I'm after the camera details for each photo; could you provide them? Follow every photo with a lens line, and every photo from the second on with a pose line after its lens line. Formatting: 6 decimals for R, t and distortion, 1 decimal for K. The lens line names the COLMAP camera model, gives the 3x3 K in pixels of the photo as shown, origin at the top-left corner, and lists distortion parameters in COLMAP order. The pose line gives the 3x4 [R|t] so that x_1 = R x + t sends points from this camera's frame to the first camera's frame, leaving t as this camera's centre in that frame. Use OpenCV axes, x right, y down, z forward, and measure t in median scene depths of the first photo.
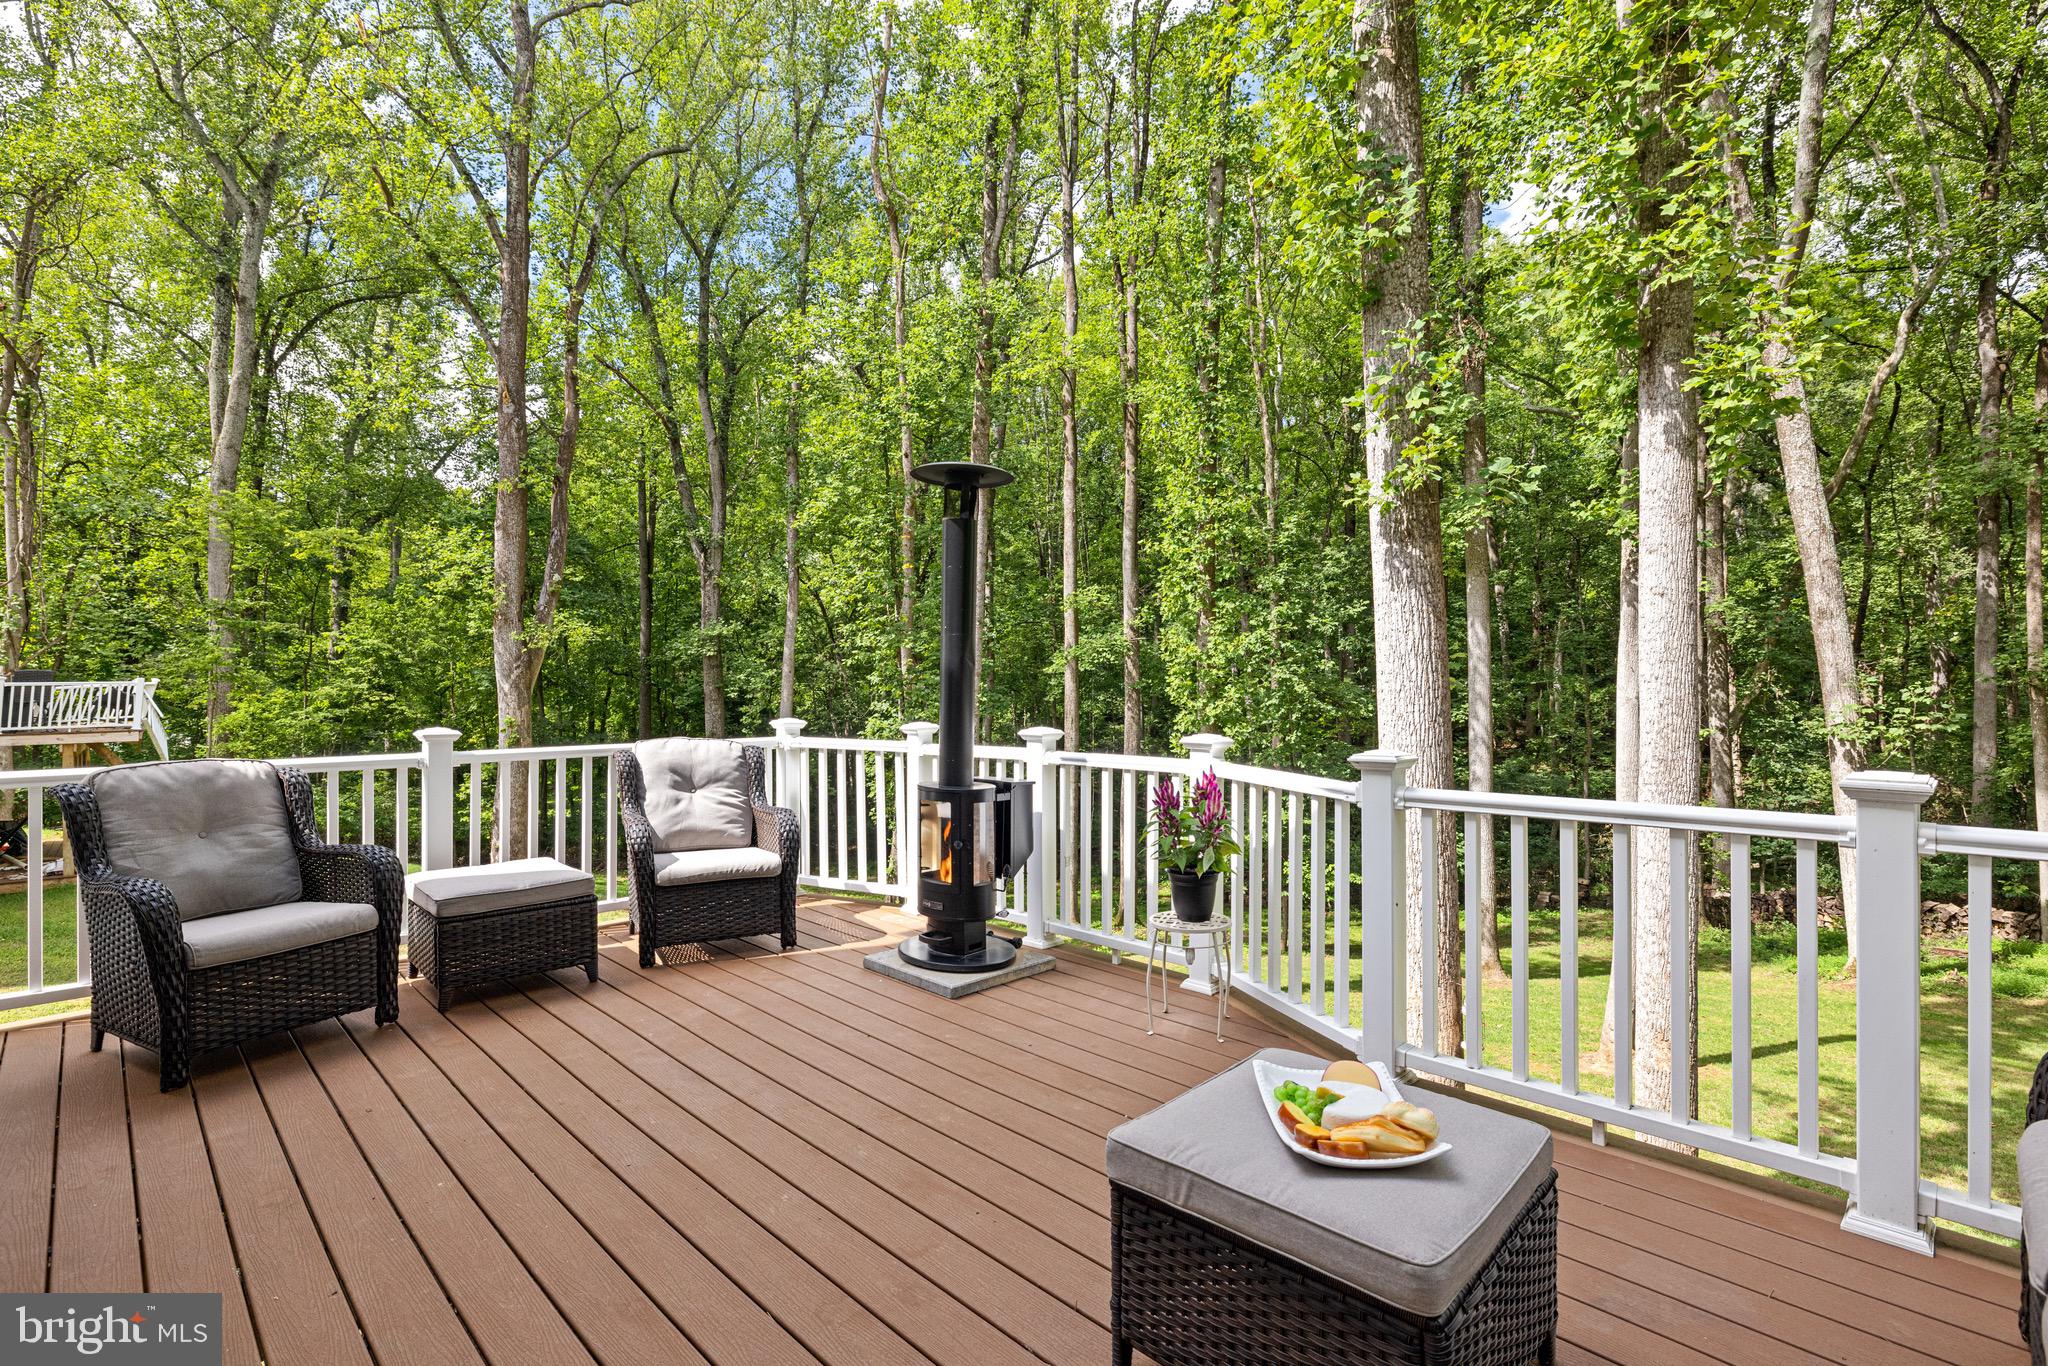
lens RADIAL K [[944.5, 0, 1006.9], [0, 944.5, 686.2], [0, 0, 1]] dist [-0.008929, 0.000708]
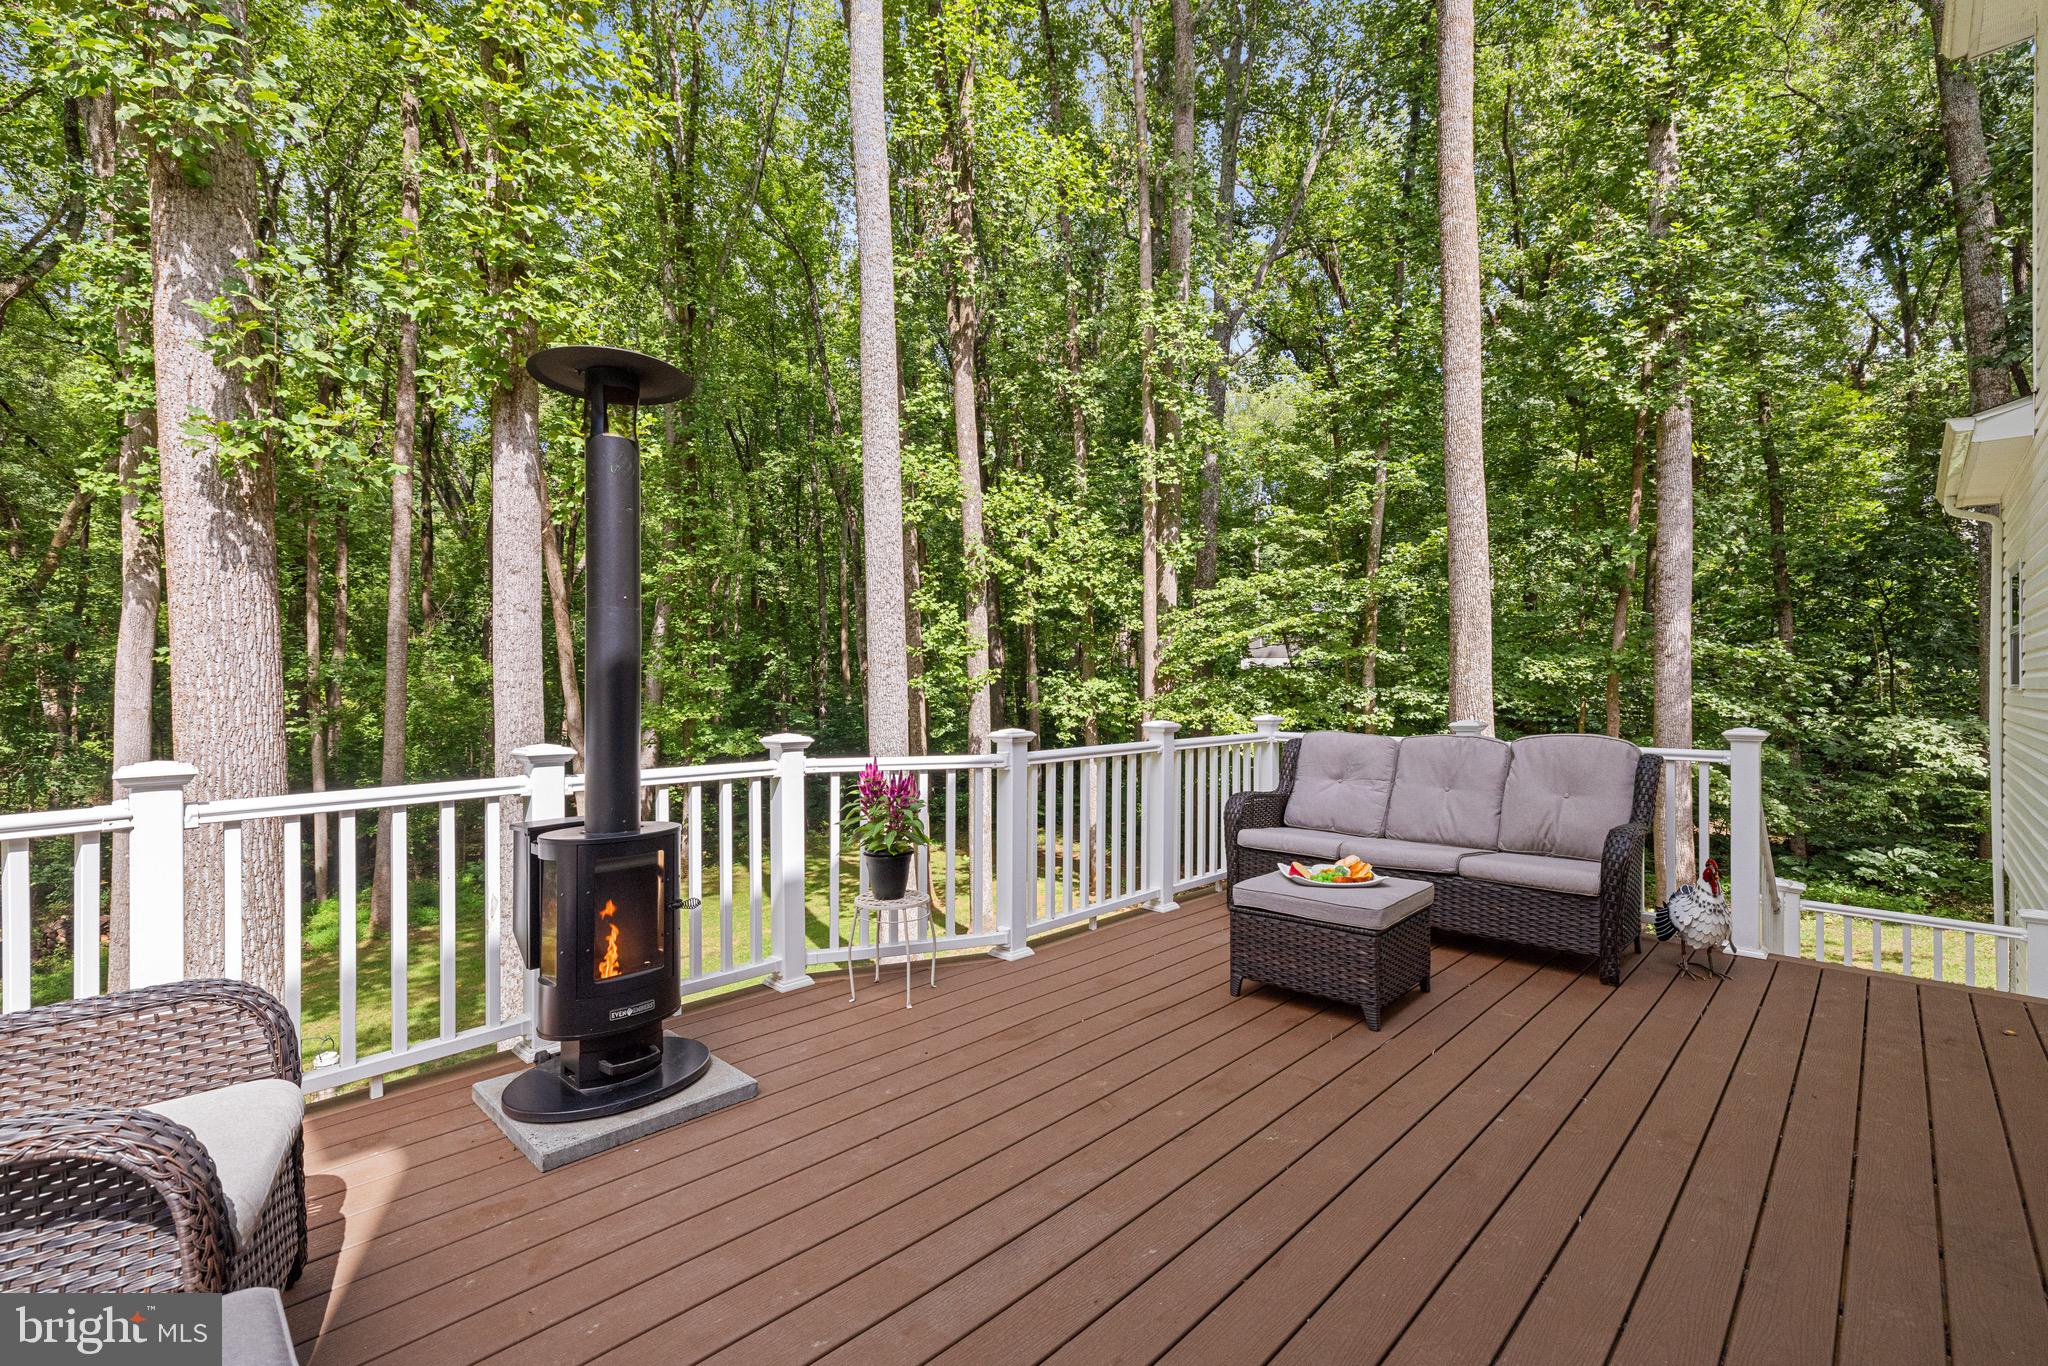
lens RADIAL K [[896.6, 0, 1005.7], [0, 896.6, 685.2], [0, 0, 1]] dist [0.003744, 0.000124]
pose [[-0.009033, 0.005088, 0.999946, -0.815972], [0.004546, 0.999977, -0.005047, 0.004739], [-0.999949, 0.004500, -0.009056, 0.830495]]
